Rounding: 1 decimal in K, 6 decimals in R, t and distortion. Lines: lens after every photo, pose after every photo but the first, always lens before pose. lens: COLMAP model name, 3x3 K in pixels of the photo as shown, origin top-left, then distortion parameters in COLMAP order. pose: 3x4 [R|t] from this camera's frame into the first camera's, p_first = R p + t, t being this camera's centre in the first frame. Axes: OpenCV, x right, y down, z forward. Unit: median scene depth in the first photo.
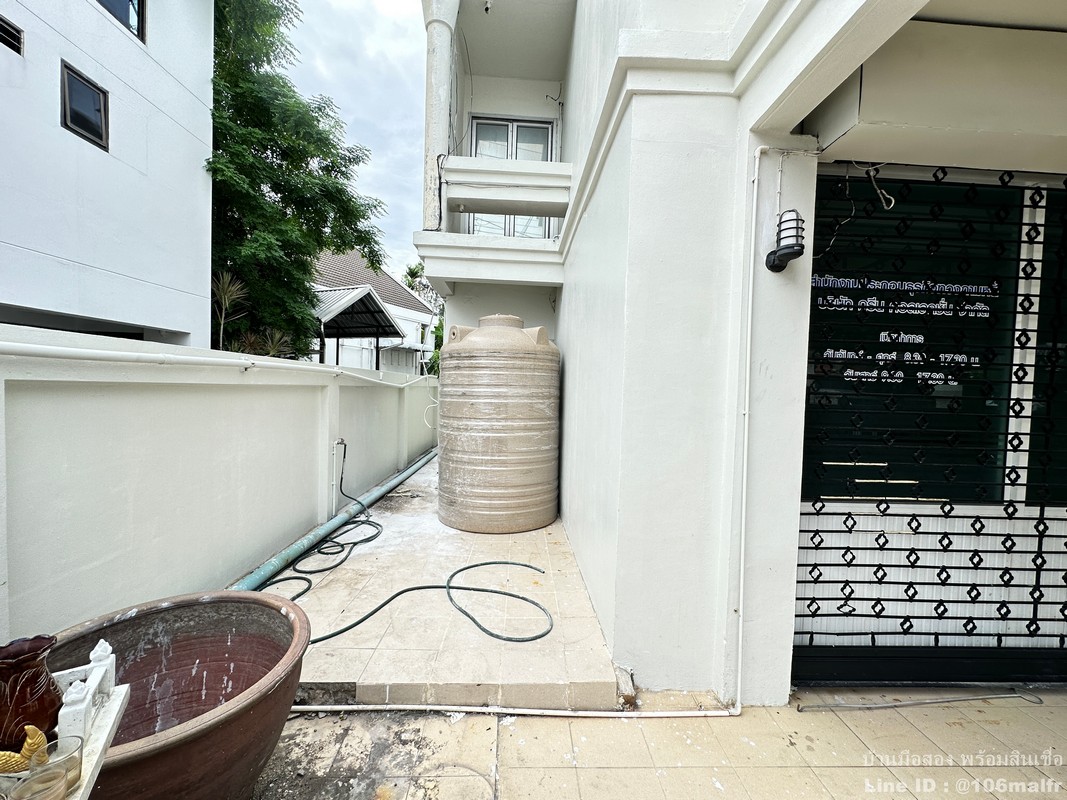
lens RADIAL K [[427.7, 0, 533.5], [0, 427.7, 400.0], [0, 0, 1]] dist [-0.000908, 0.000725]
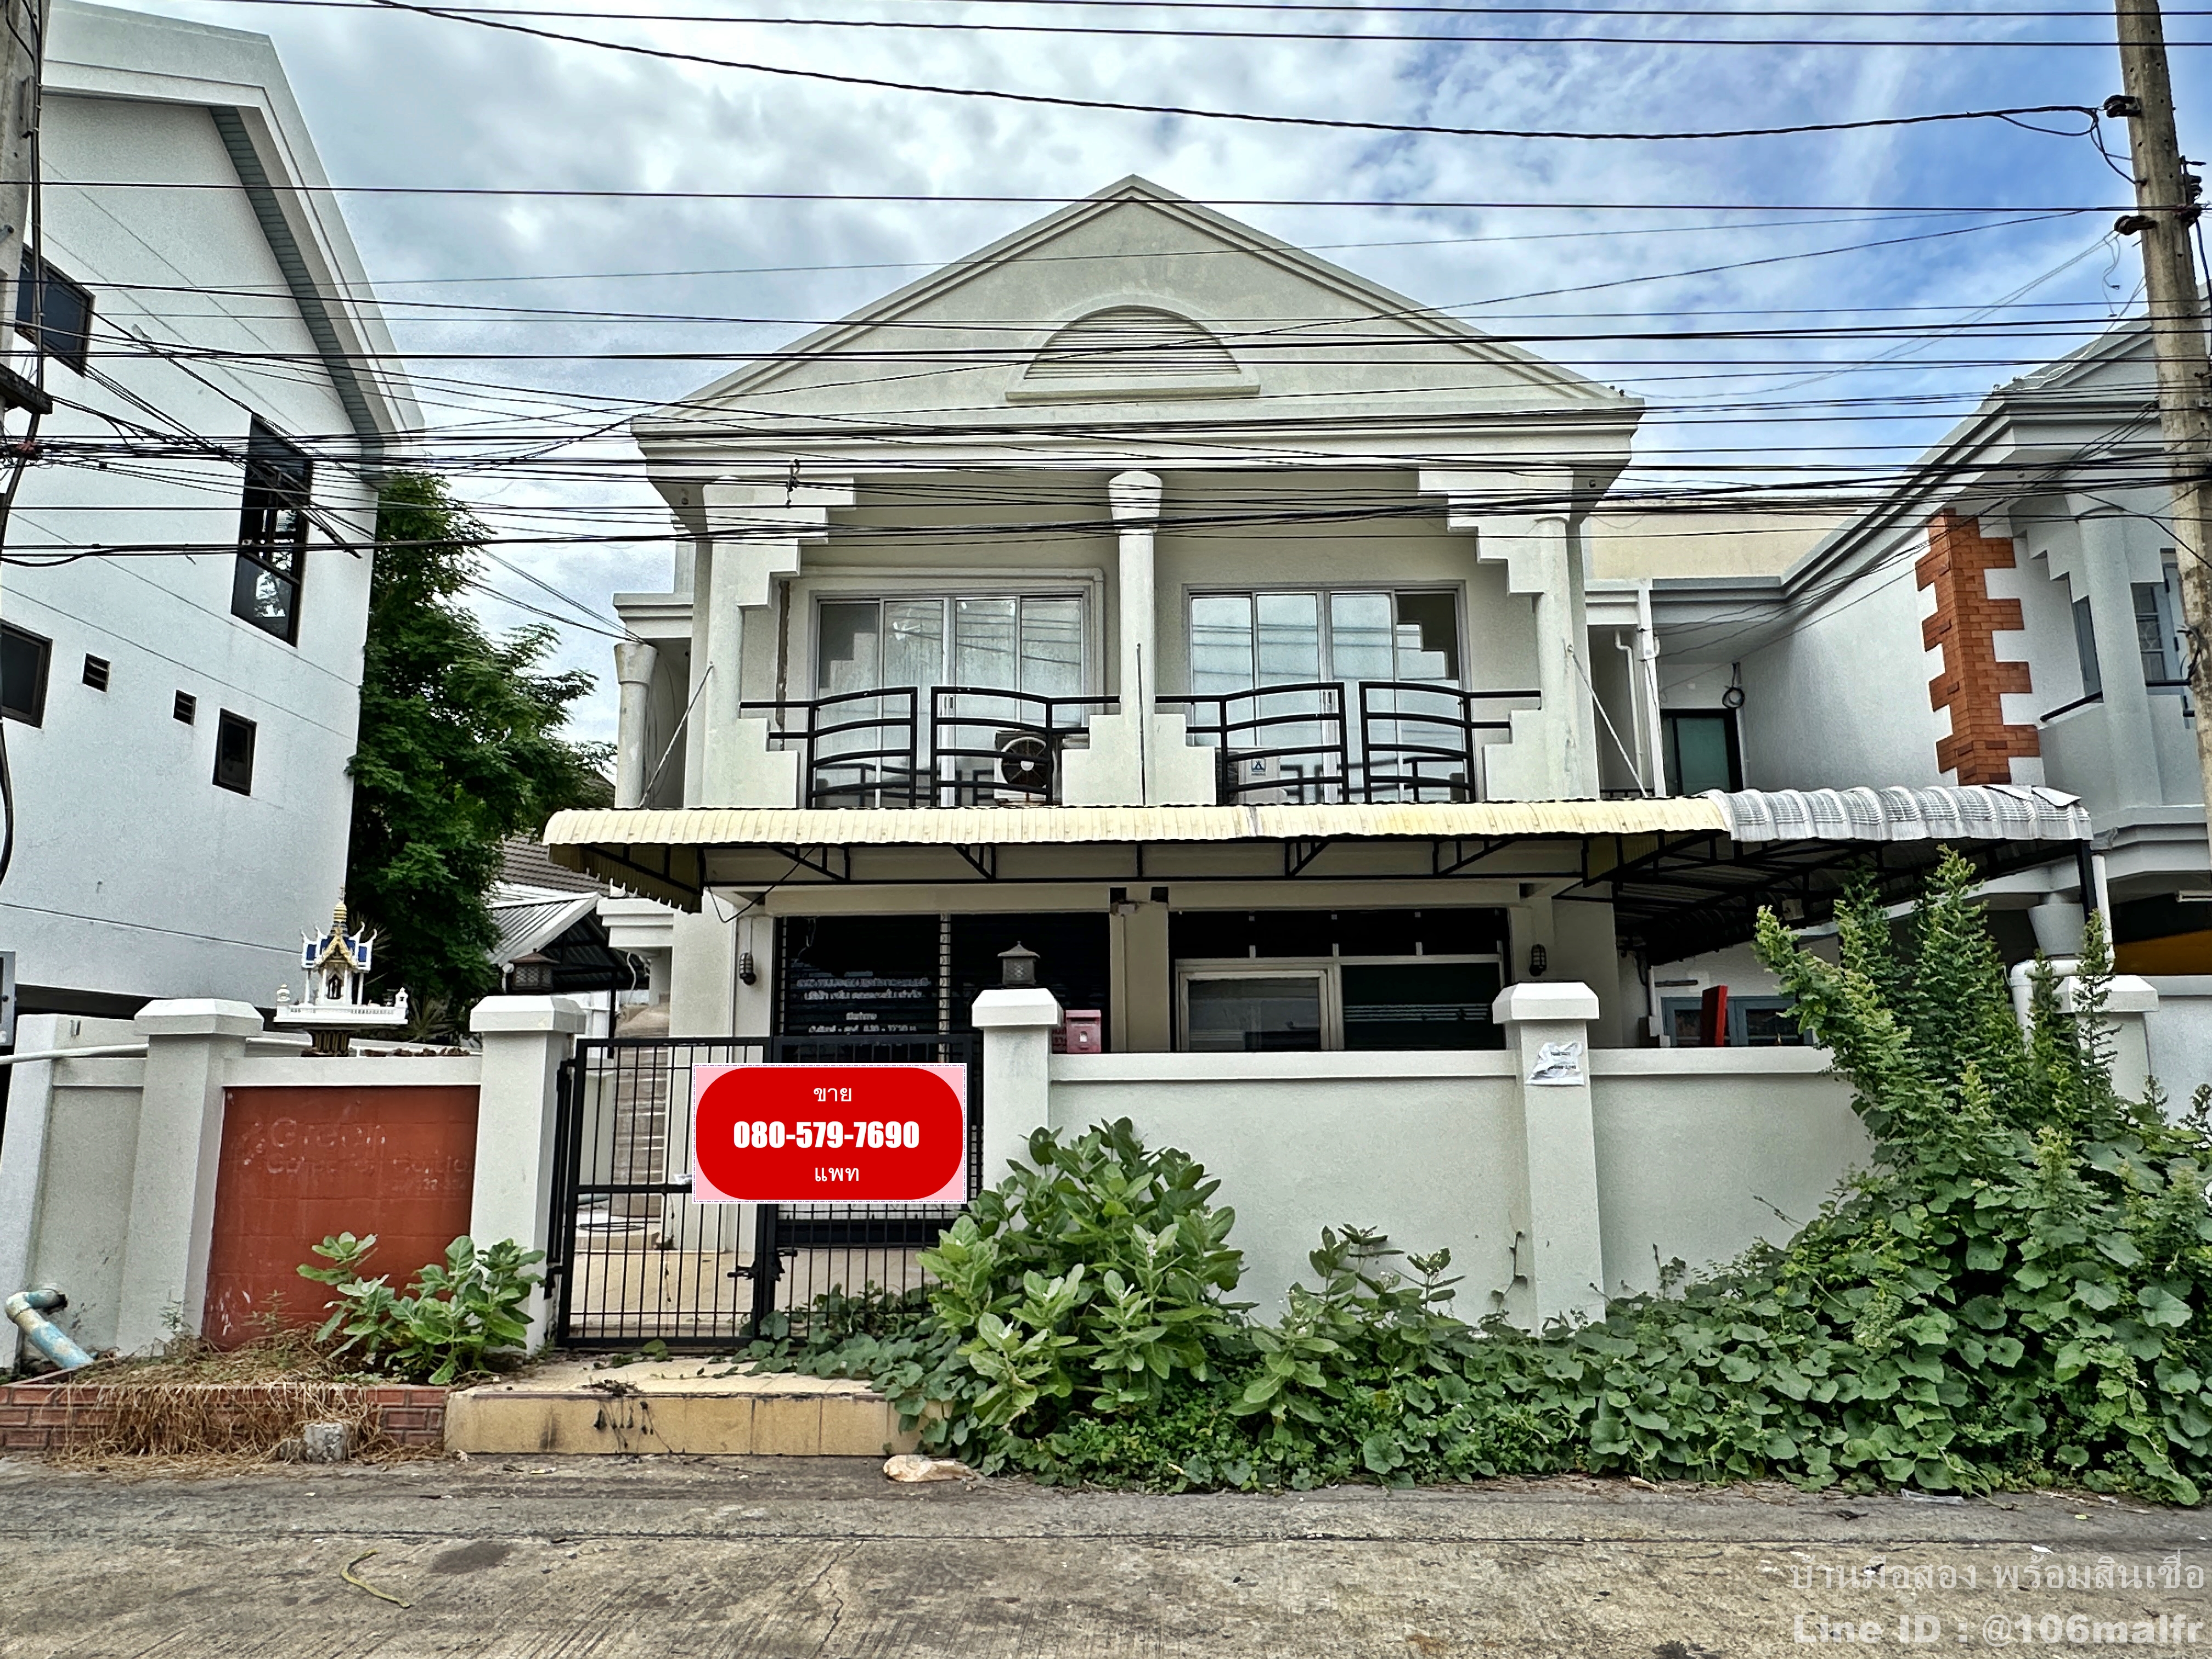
lens RADIAL K [[1452.1, 0, 1106.0], [0, 1452.1, 829.5], [0, 0, 1]] dist [0.002682, 0.000783]
pose [[0.996307, -0.054612, -0.066254, 0.588707], [0.039111, 0.975601, -0.216038, 0.099209], [0.076436, 0.212649, 0.974134, -1.145075]]
